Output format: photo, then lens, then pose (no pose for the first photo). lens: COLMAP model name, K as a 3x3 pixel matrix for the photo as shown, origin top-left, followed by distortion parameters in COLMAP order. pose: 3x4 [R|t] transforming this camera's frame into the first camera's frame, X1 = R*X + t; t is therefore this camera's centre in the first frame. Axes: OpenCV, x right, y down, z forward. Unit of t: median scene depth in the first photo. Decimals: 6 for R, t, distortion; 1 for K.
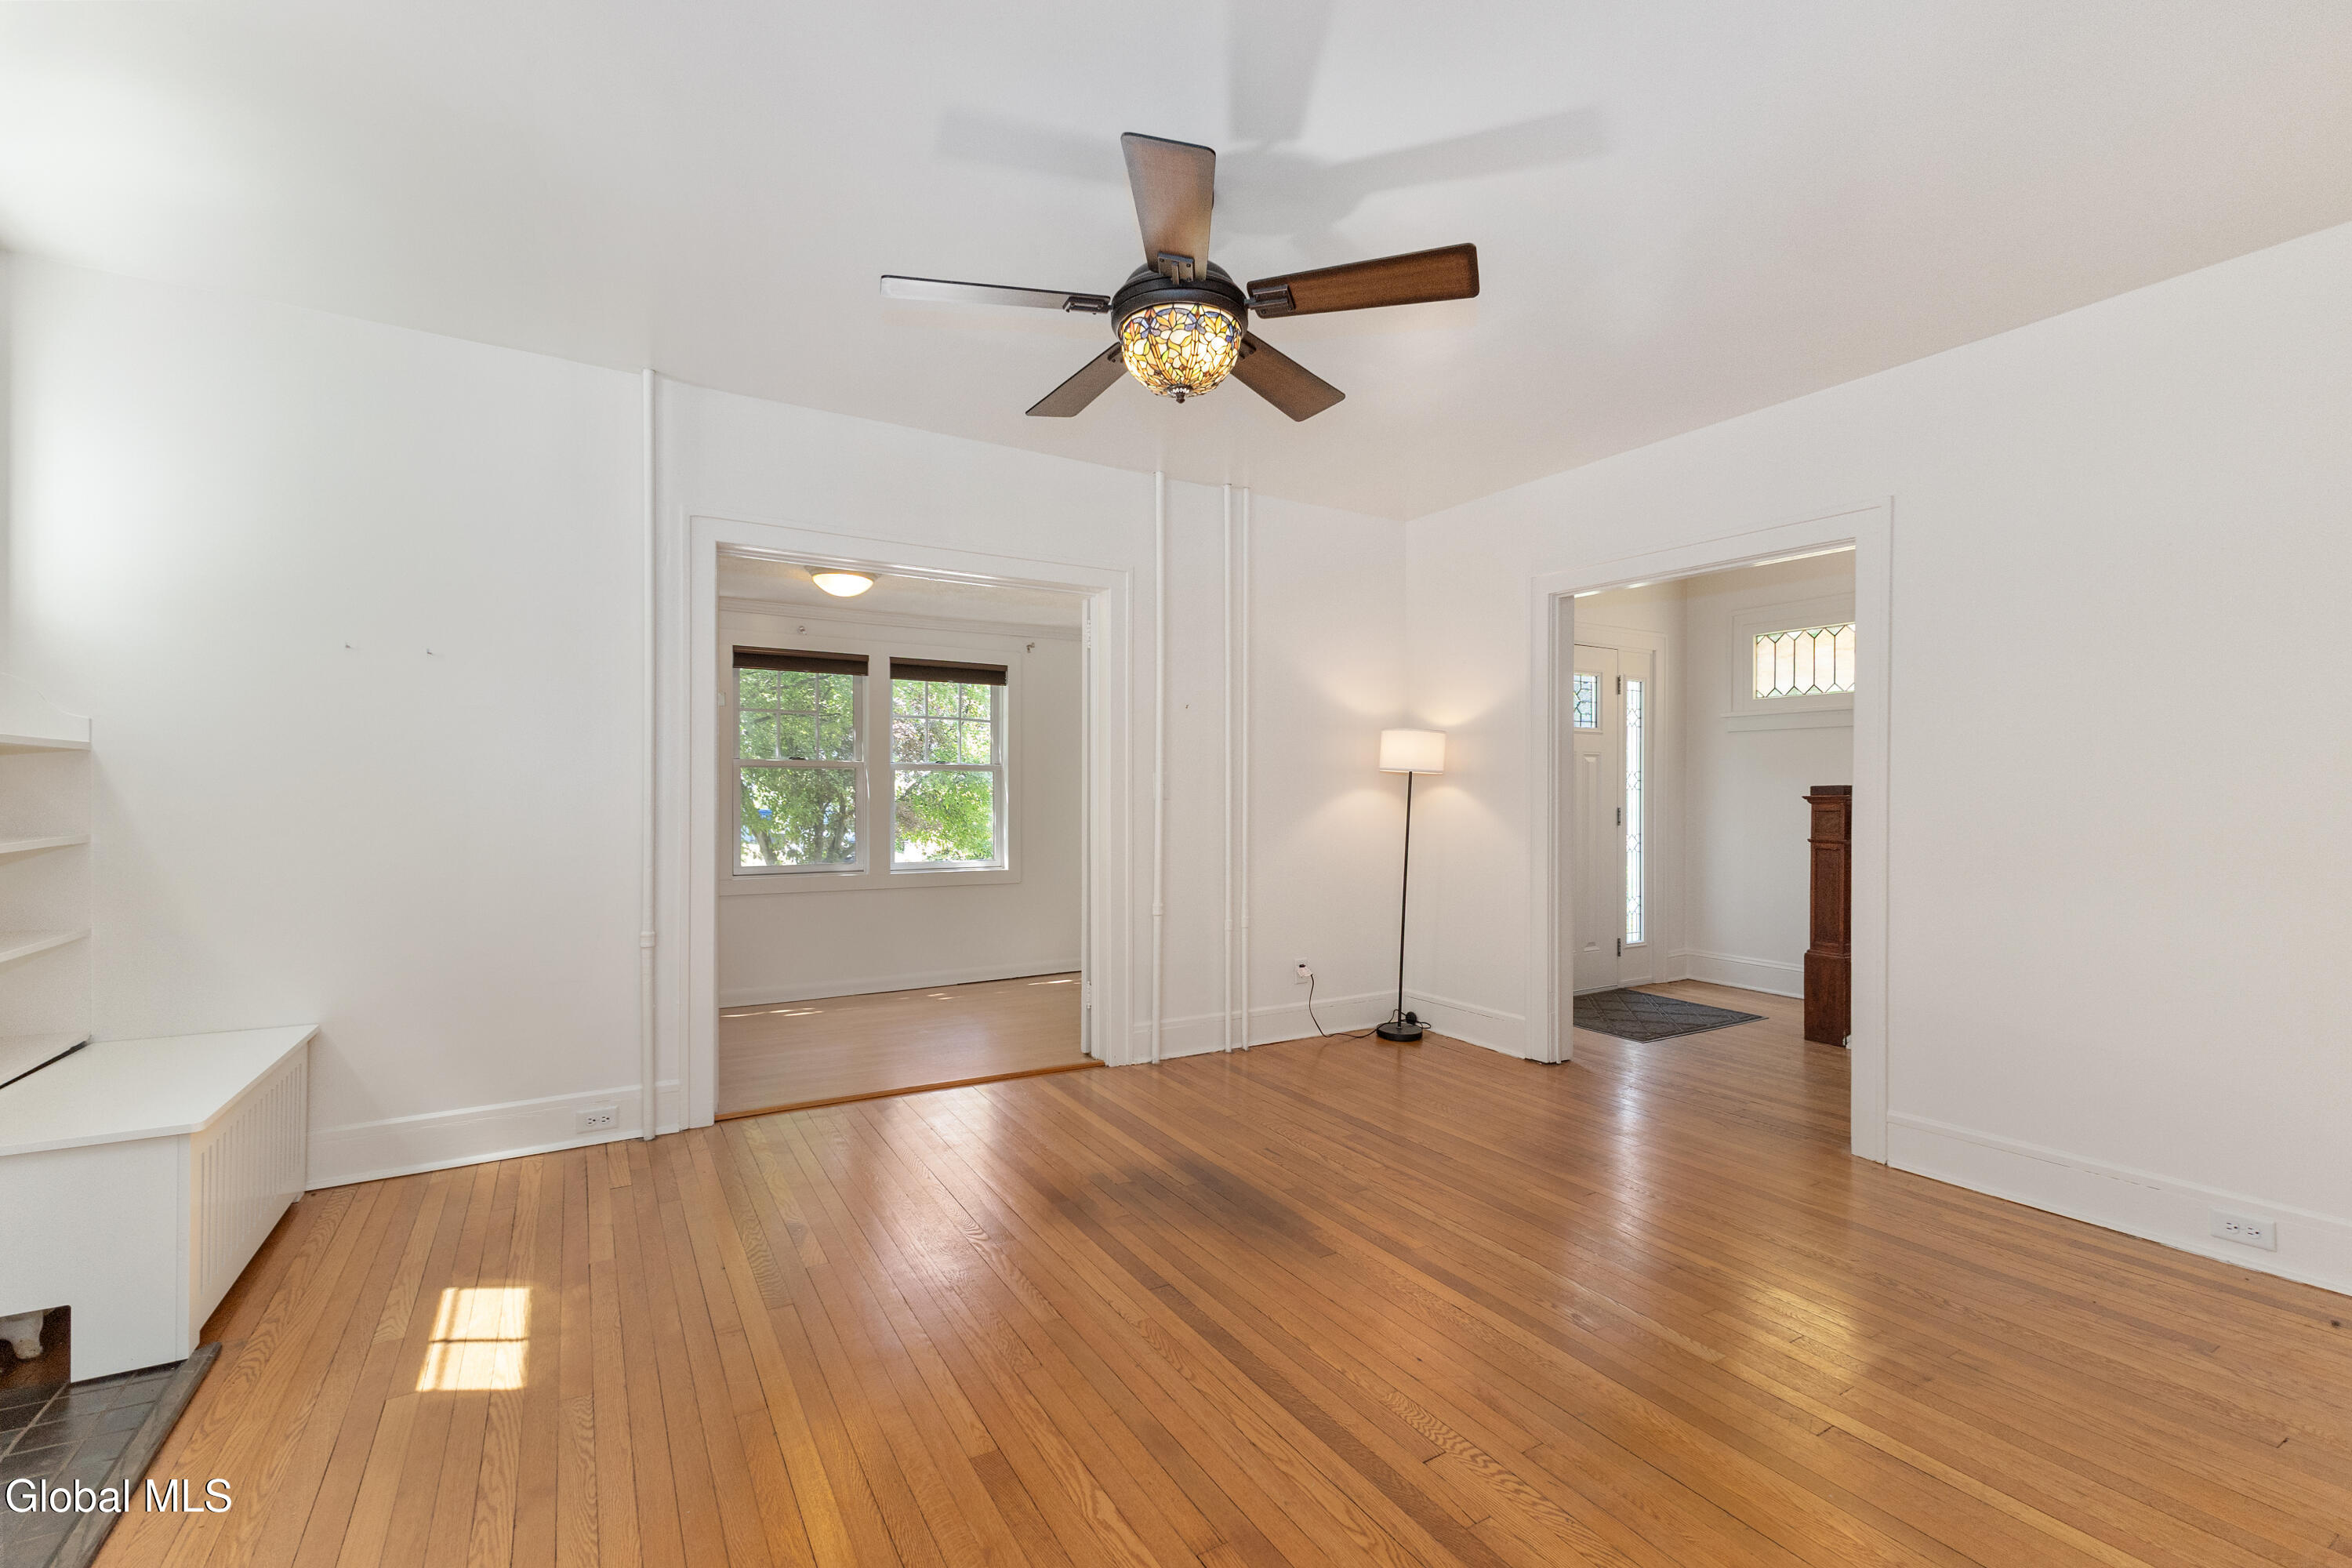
lens RADIAL K [[1015.0, 0, 1187.1], [0, 1015.0, 777.8], [0, 0, 1]] dist [0.007387, -0.003722]
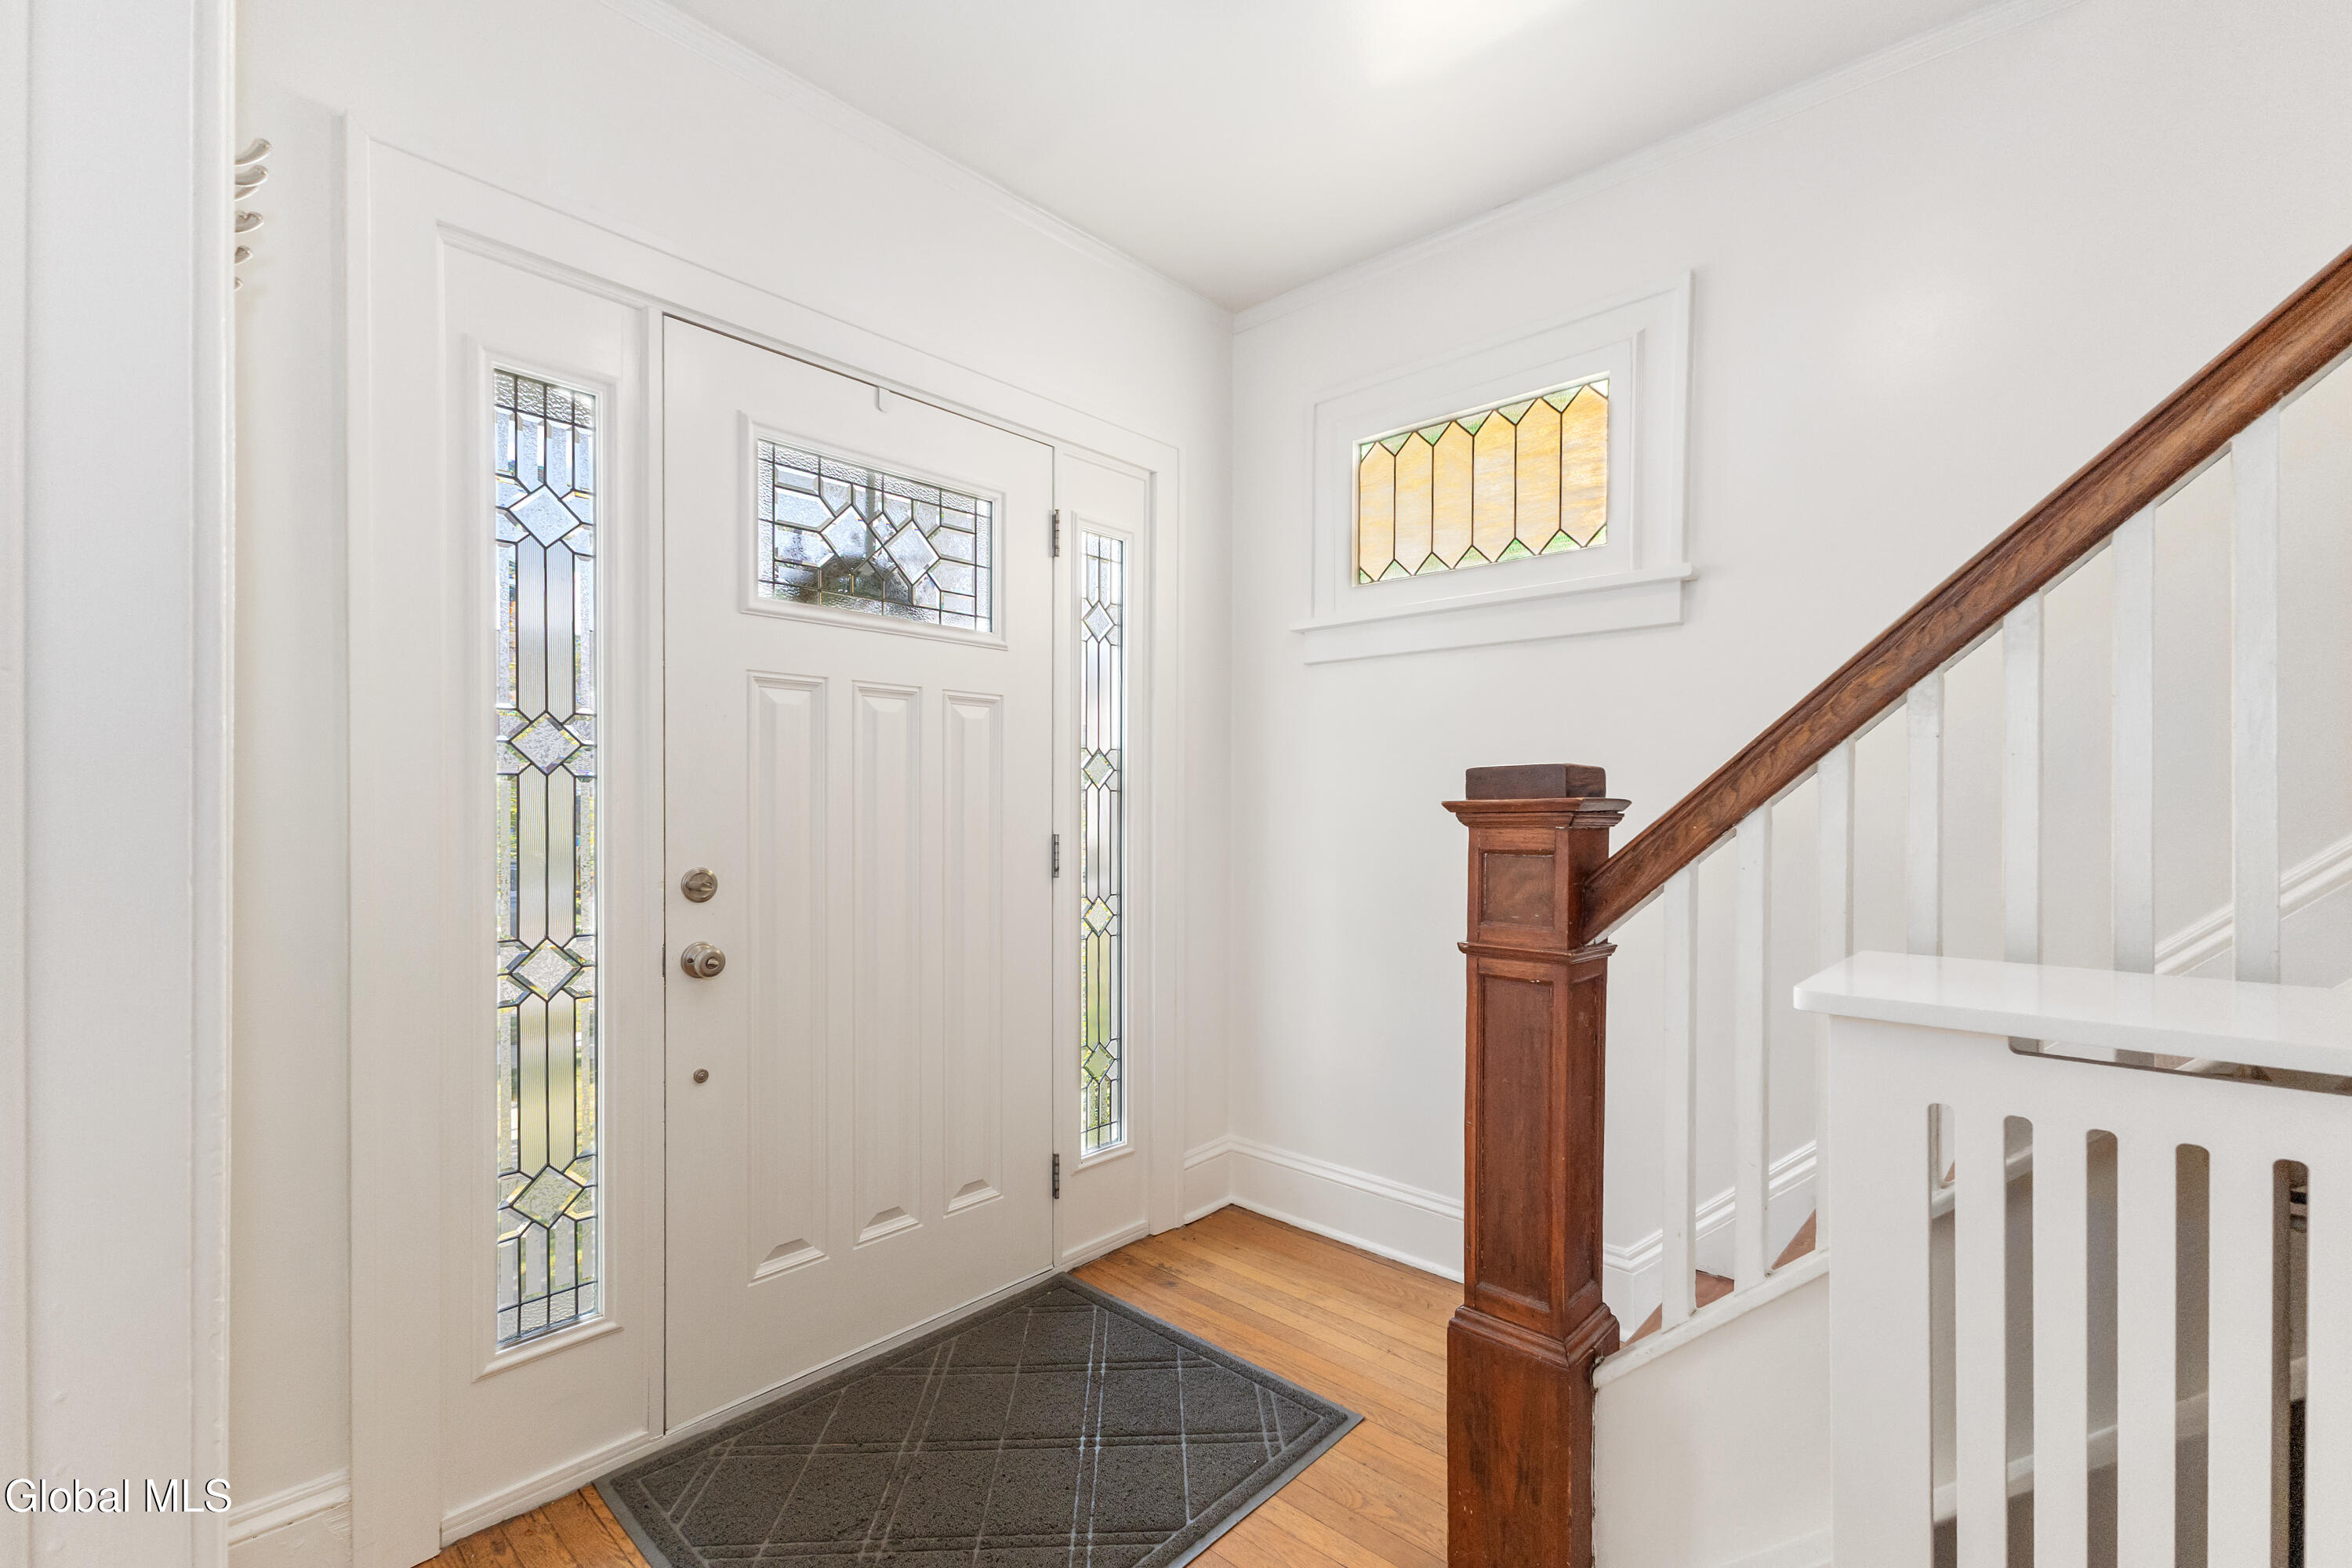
lens RADIAL K [[1015.0, 0, 1188.1], [0, 1015.0, 802.3], [0, 0, 1]] dist [0.007387, -0.003722]
pose [[0.961716, -0.008215, 0.273925, 0.447071], [0.004137, 0.999872, 0.015463, 0.013082], [-0.274017, -0.013738, 0.961627, 0.726045]]
